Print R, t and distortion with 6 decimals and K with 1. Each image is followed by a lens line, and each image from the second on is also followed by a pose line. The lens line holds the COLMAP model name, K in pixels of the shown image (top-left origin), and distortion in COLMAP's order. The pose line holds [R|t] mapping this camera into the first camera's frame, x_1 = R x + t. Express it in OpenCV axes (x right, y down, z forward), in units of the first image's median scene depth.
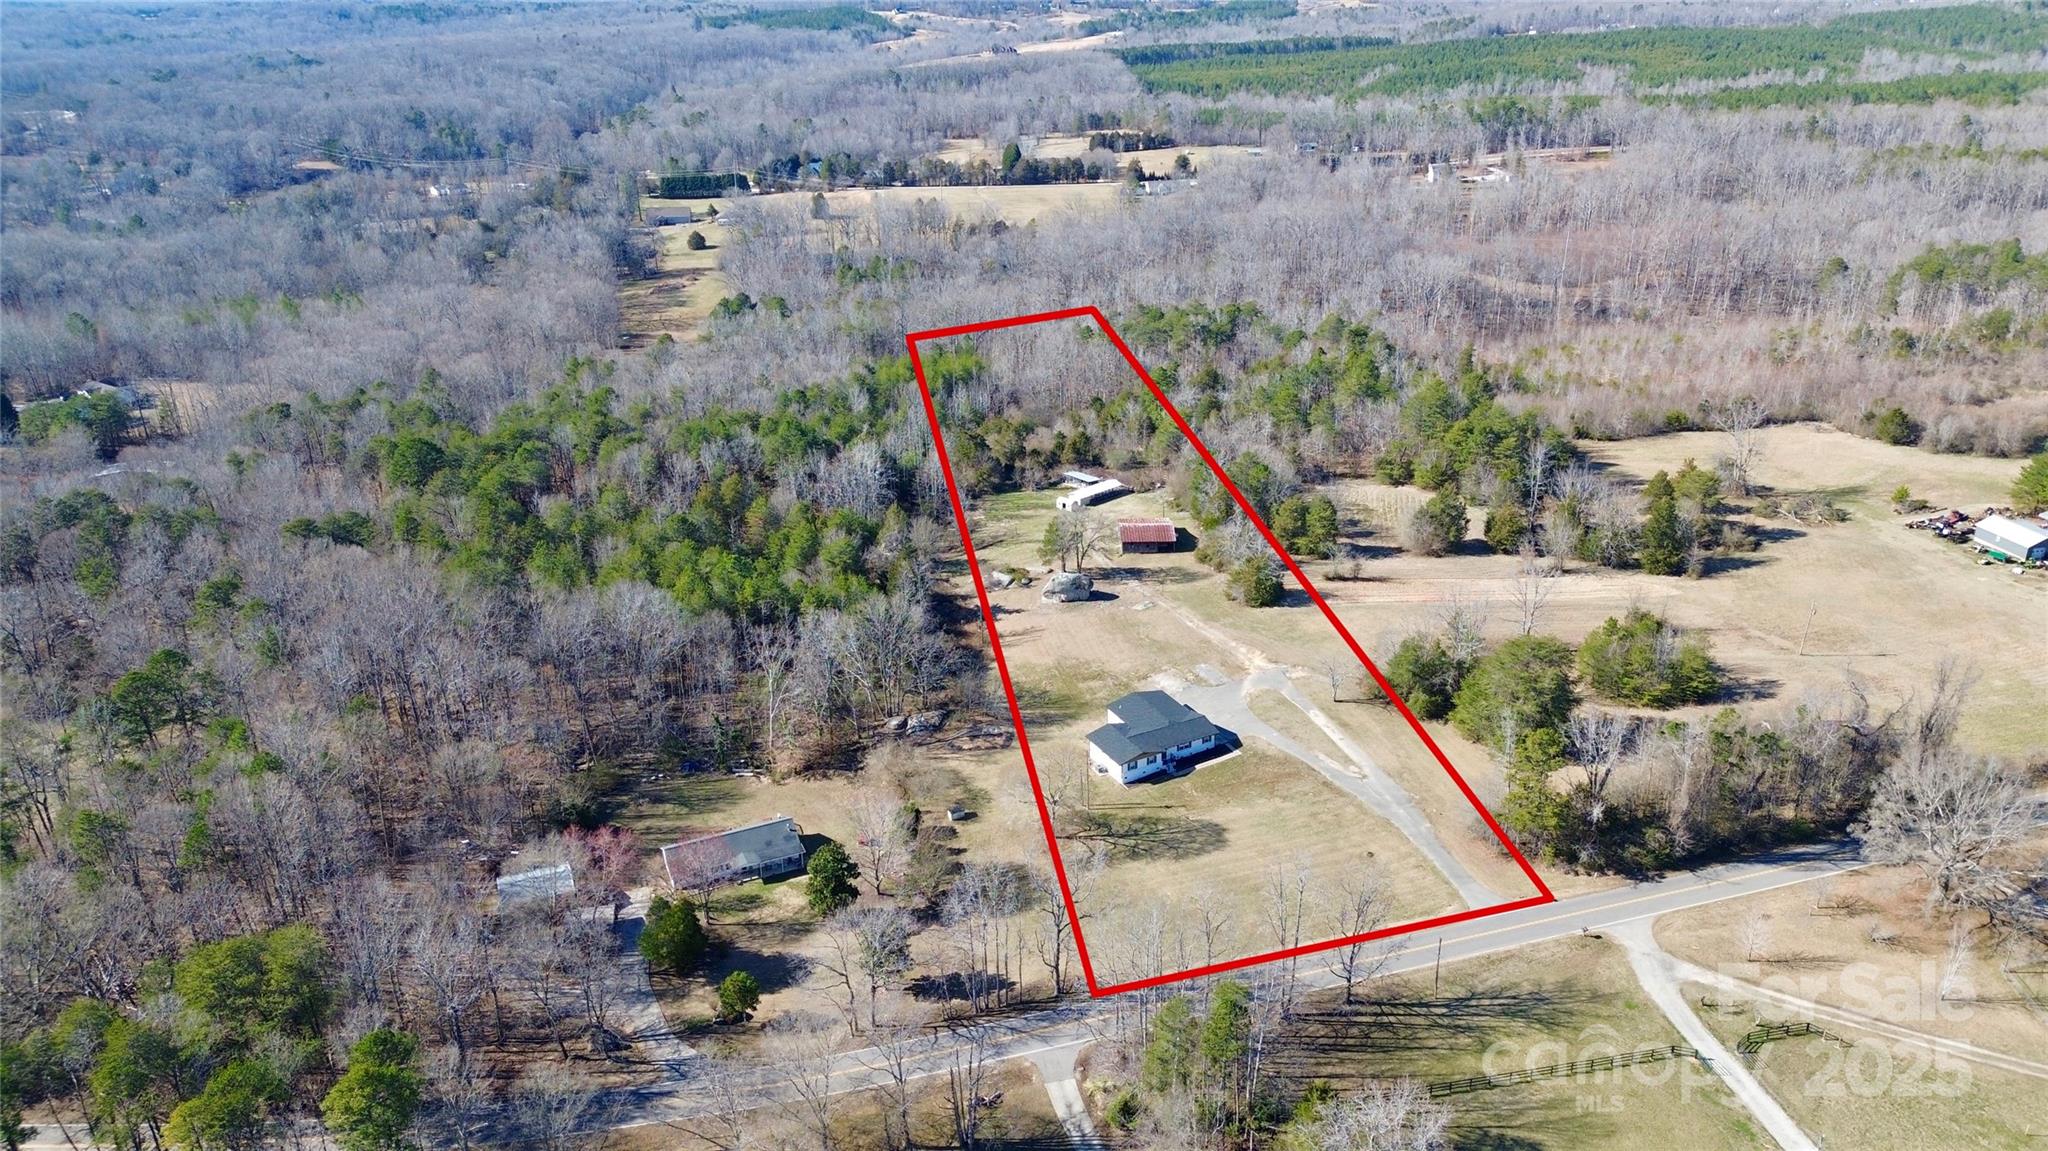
lens RADIAL K [[1417.9, 0, 1021.5], [0, 1417.9, 575.1], [0, 0, 1]] dist [0.058173, -0.028686]
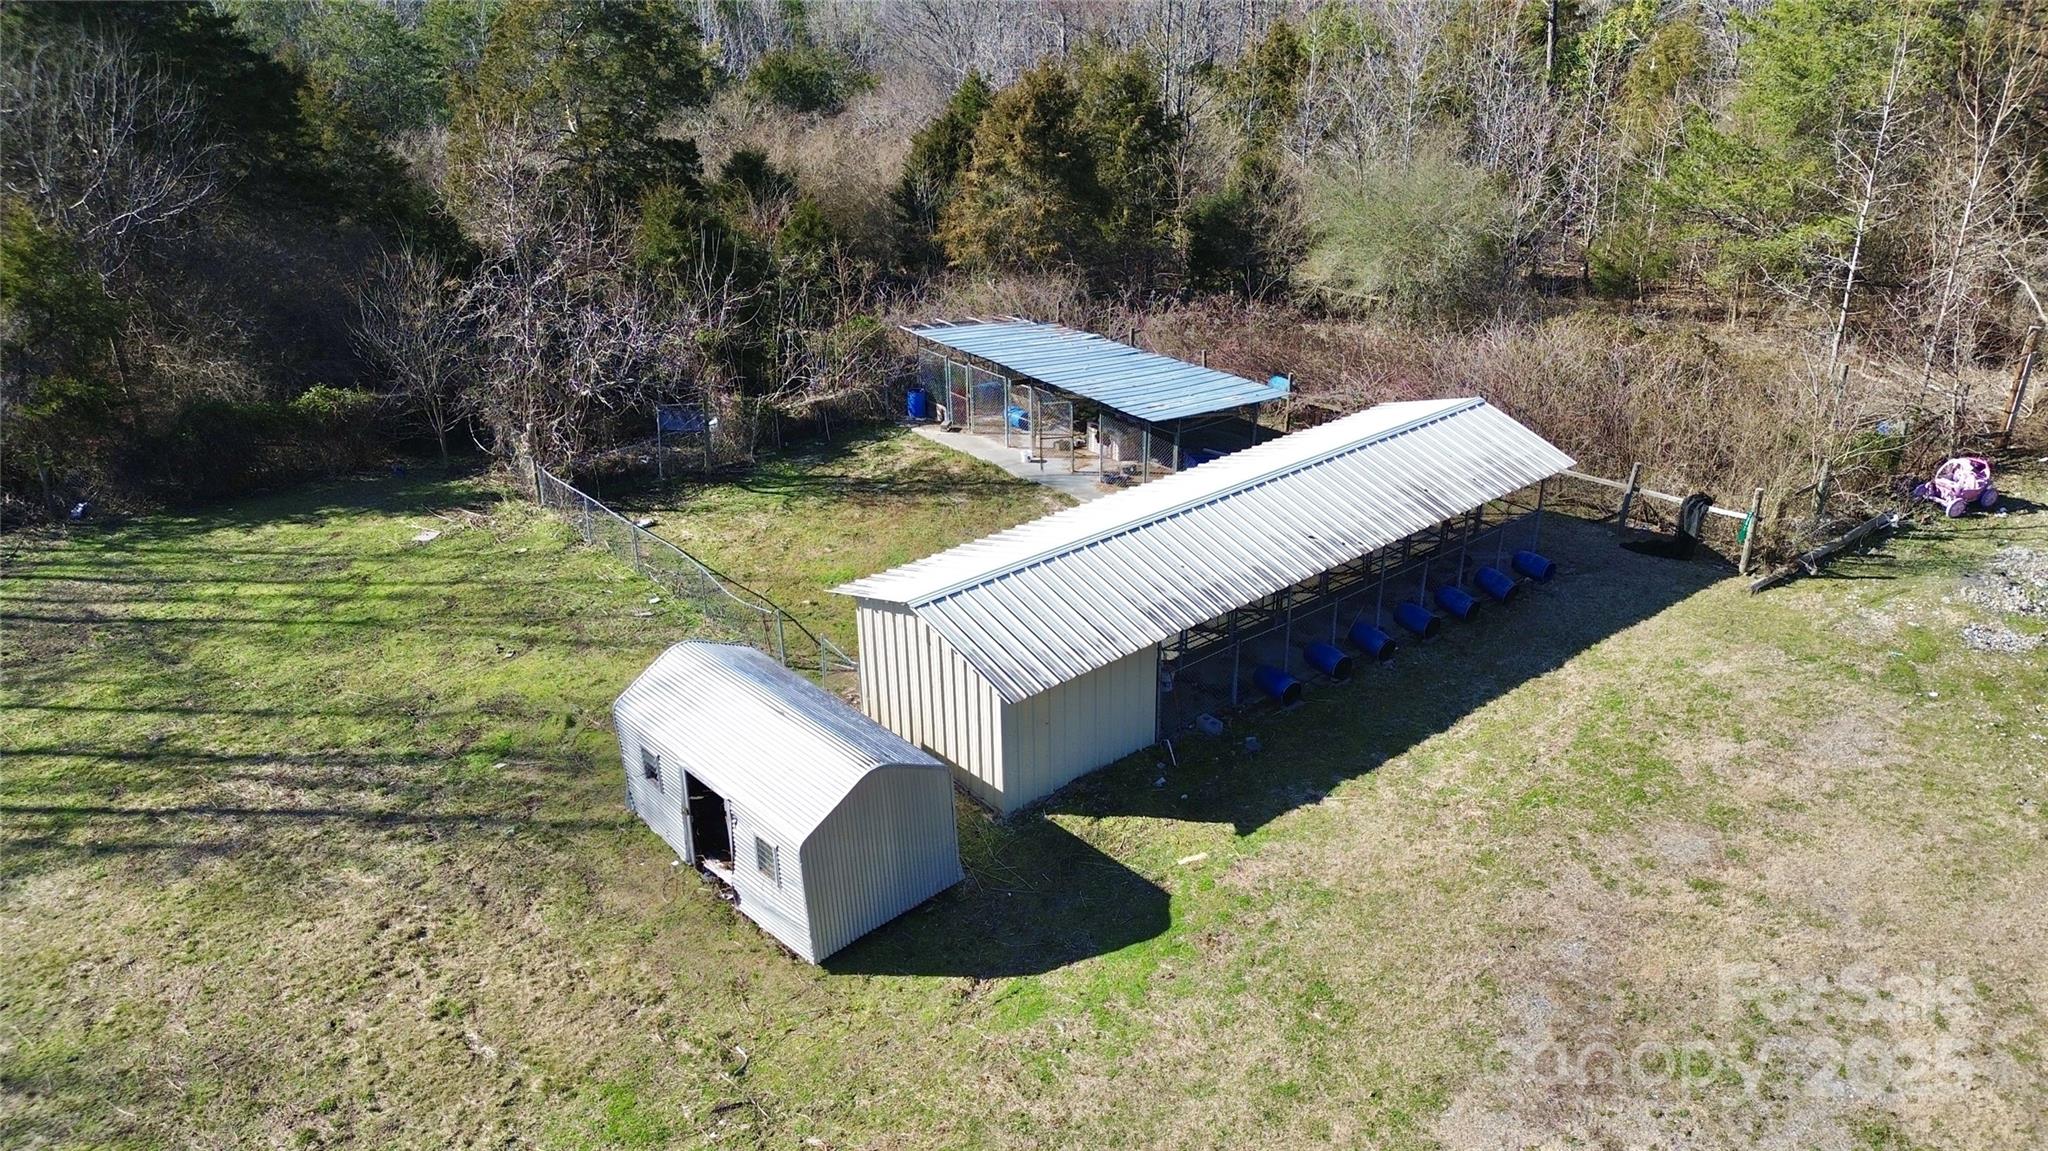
lens RADIAL K [[1417.9, 0, 1026.5], [0, 1417.9, 577.0], [0, 0, 1]] dist [0.058173, -0.028686]
pose [[0.998829, 0.029328, -0.038466, 0.043174], [-0.027565, 0.998580, 0.045592, -0.060360], [0.039749, -0.044479, 0.998219, 0.916665]]
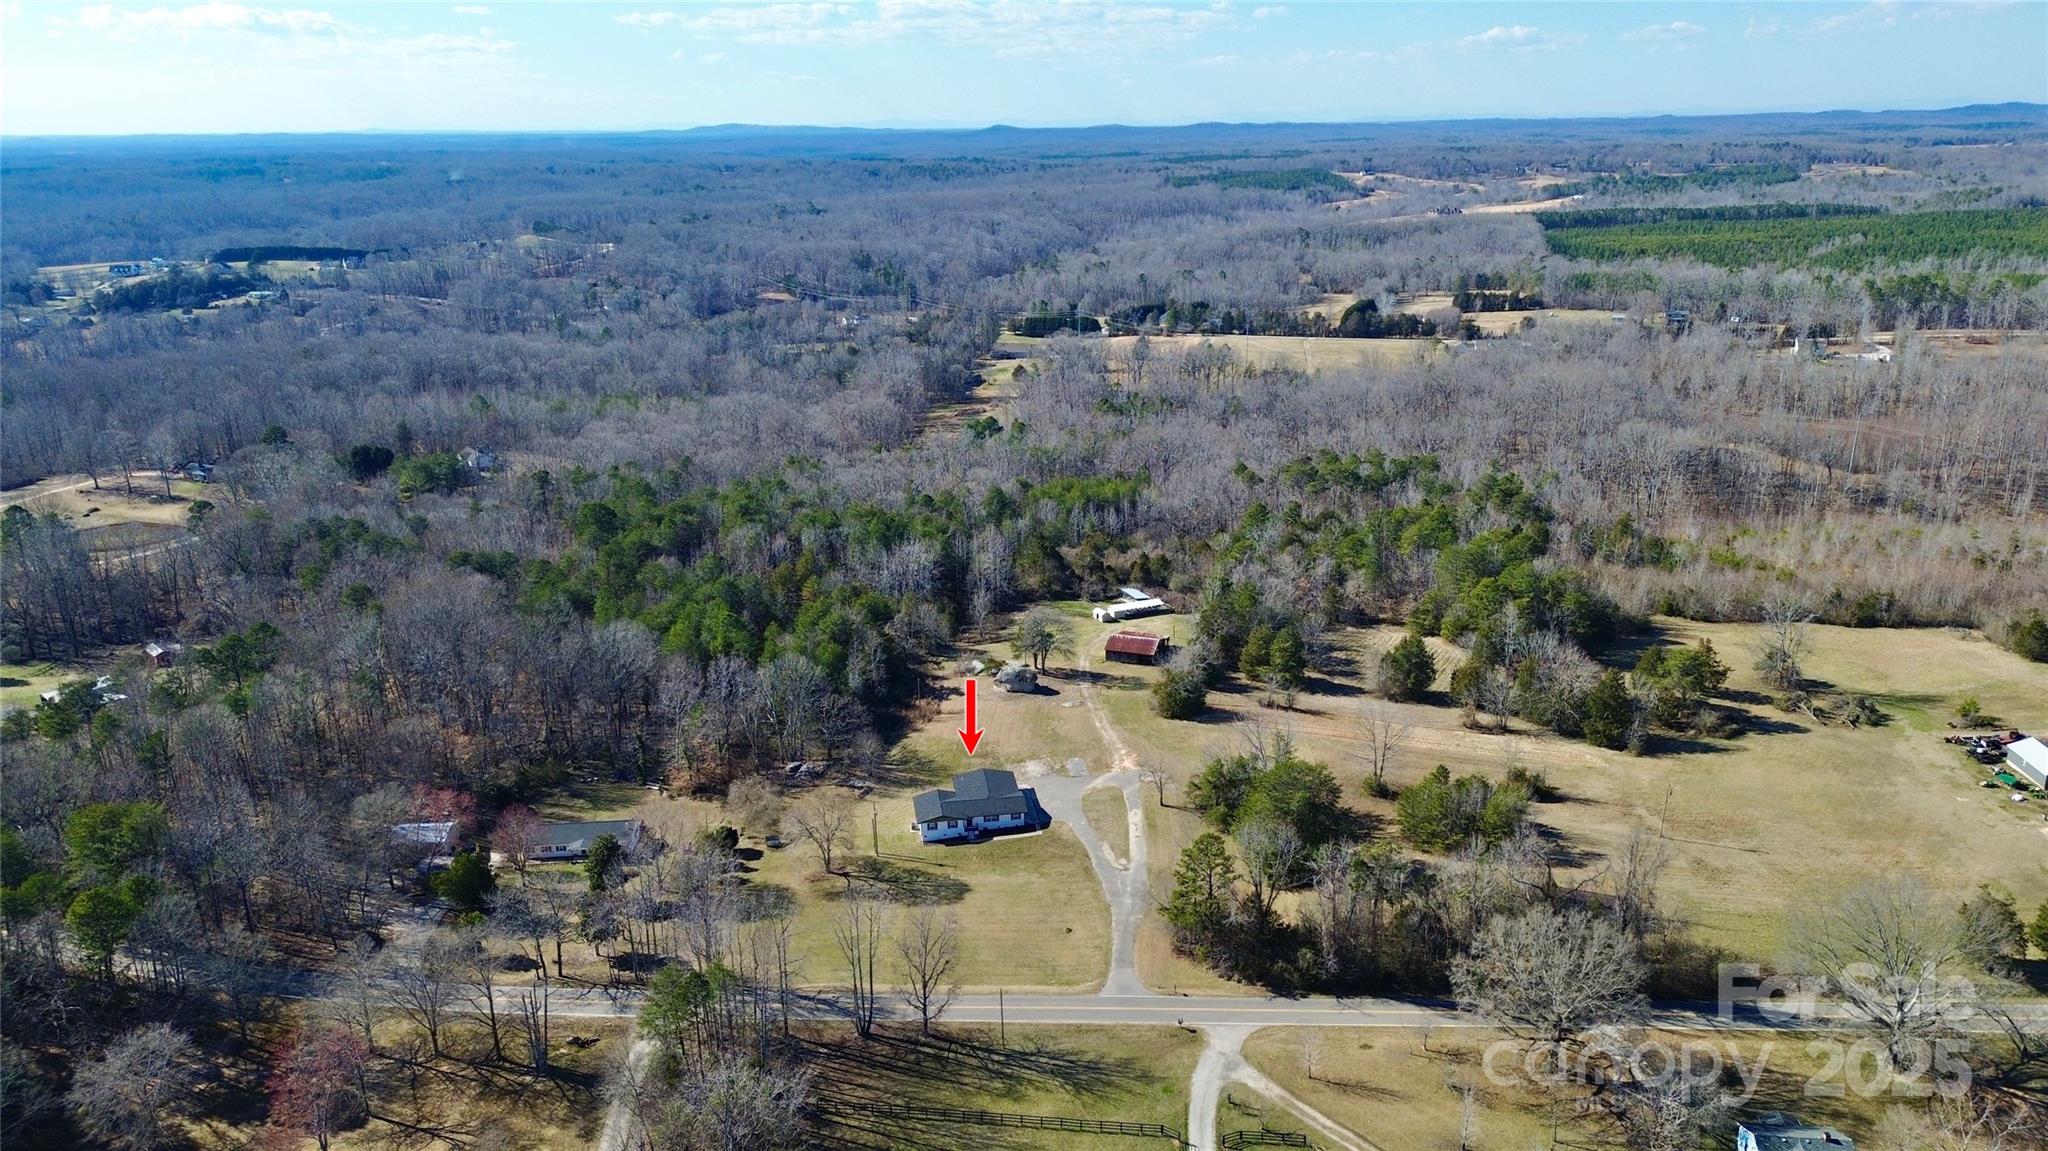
lens RADIAL K [[1417.9, 0, 1014.0], [0, 1417.9, 575.9], [0, 0, 1]] dist [0.058173, -0.028686]
pose [[0.943120, 0.105219, -0.315362, 0.294613], [-0.136105, 0.987658, -0.077509, 0.011928], [0.303314, 0.116022, 0.945801, -0.031687]]
